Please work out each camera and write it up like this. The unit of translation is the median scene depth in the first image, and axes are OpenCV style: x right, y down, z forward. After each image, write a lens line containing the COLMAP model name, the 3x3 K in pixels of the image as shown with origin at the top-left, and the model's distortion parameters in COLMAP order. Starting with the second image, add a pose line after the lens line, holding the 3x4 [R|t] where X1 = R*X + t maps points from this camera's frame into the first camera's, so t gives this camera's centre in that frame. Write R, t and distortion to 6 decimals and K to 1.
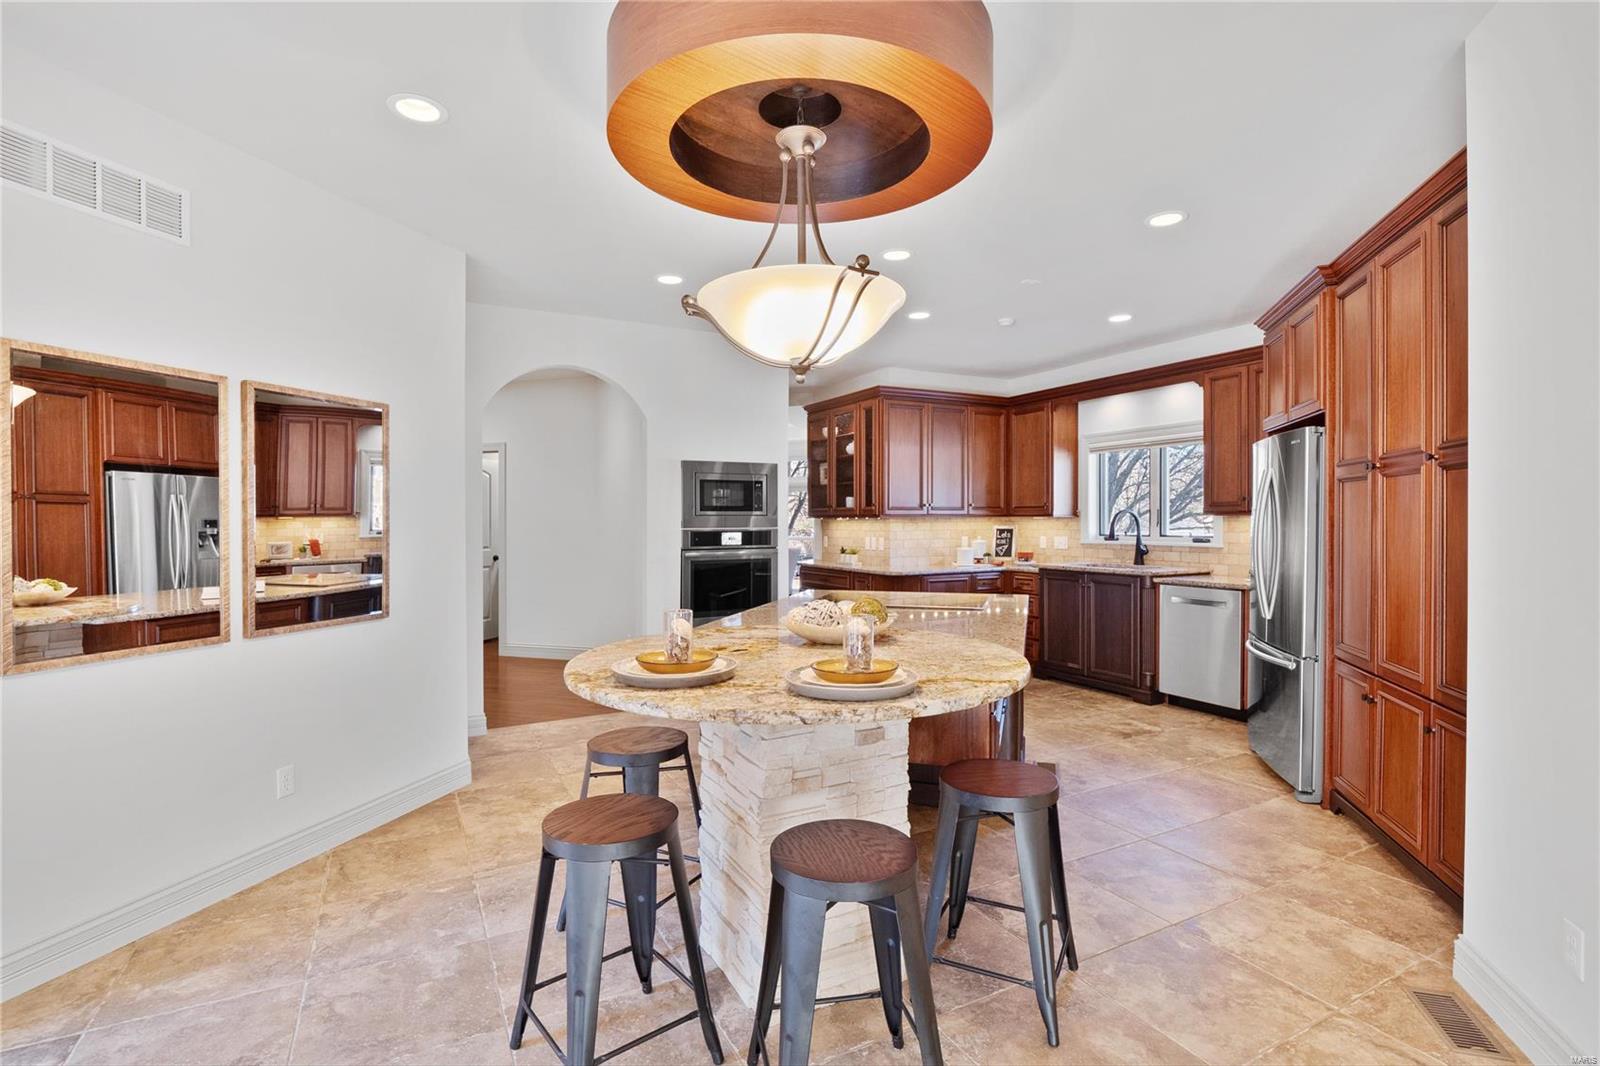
lens RADIAL K [[775.6, 0, 804.5], [0, 775.6, 518.9], [0, 0, 1]] dist [-0.004563, -0.001303]
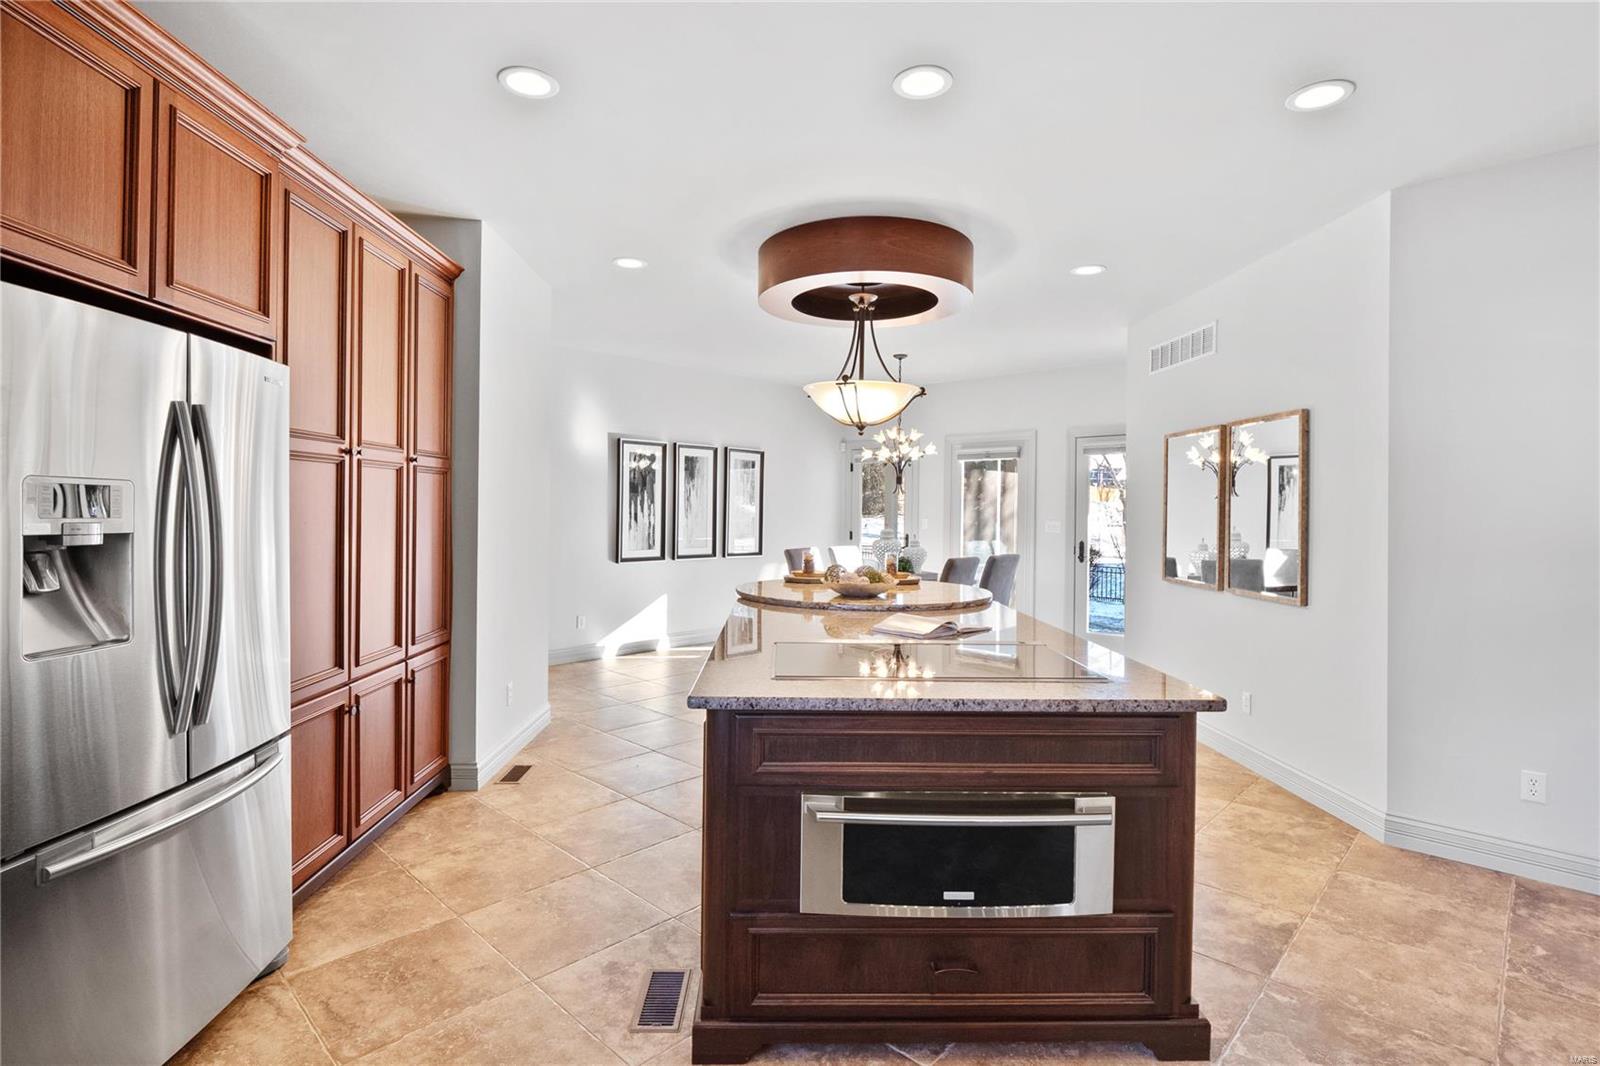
lens RADIAL K [[766.6, 0, 801.5], [0, 766.6, 513.5], [0, 0, 1]] dist [-0.005667, -0.000578]
pose [[-0.948759, -0.004426, -0.315968, 0.280764], [-0.005896, 0.999976, 0.003697, -0.001635], [0.315944, 0.005371, -0.948763, 1.096451]]
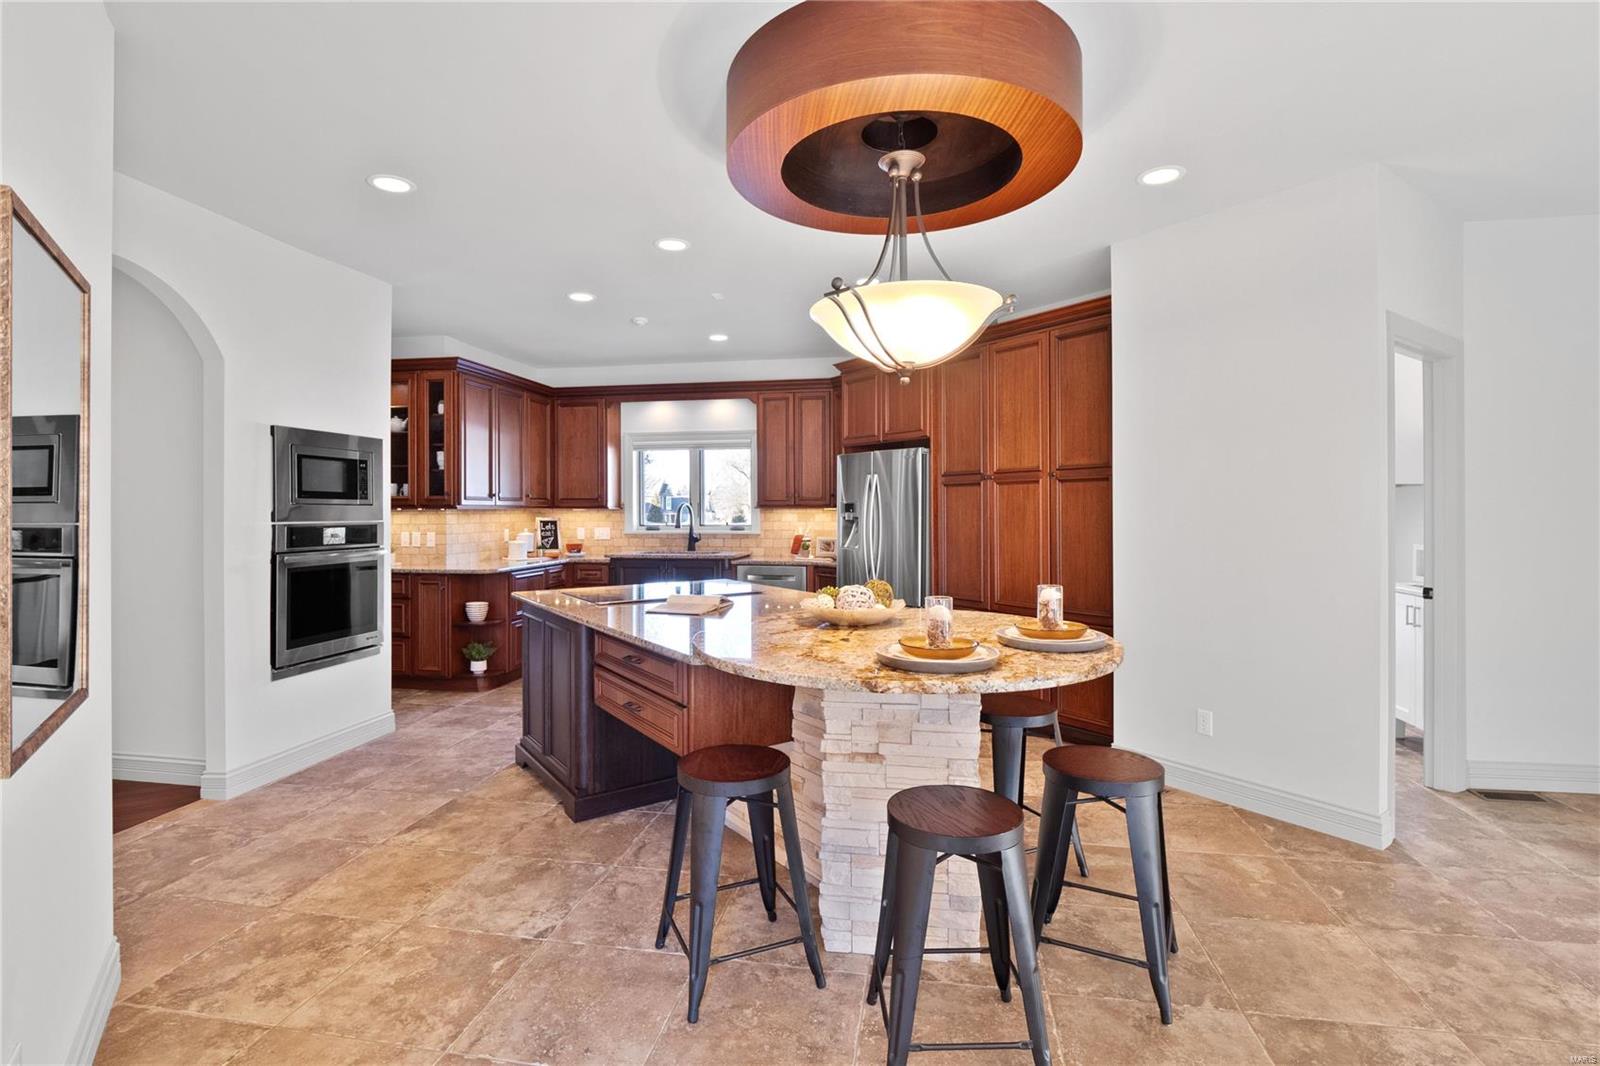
lens RADIAL K [[766.6, 0, 801.5], [0, 766.6, 513.5], [0, 0, 1]] dist [-0.005667, -0.000578]
pose [[0.602645, 0.000624, 0.798009, -0.401910], [-0.002458, 0.999996, 0.001075, 0.002218], [-0.798005, -0.002609, 0.602645, 0.195634]]
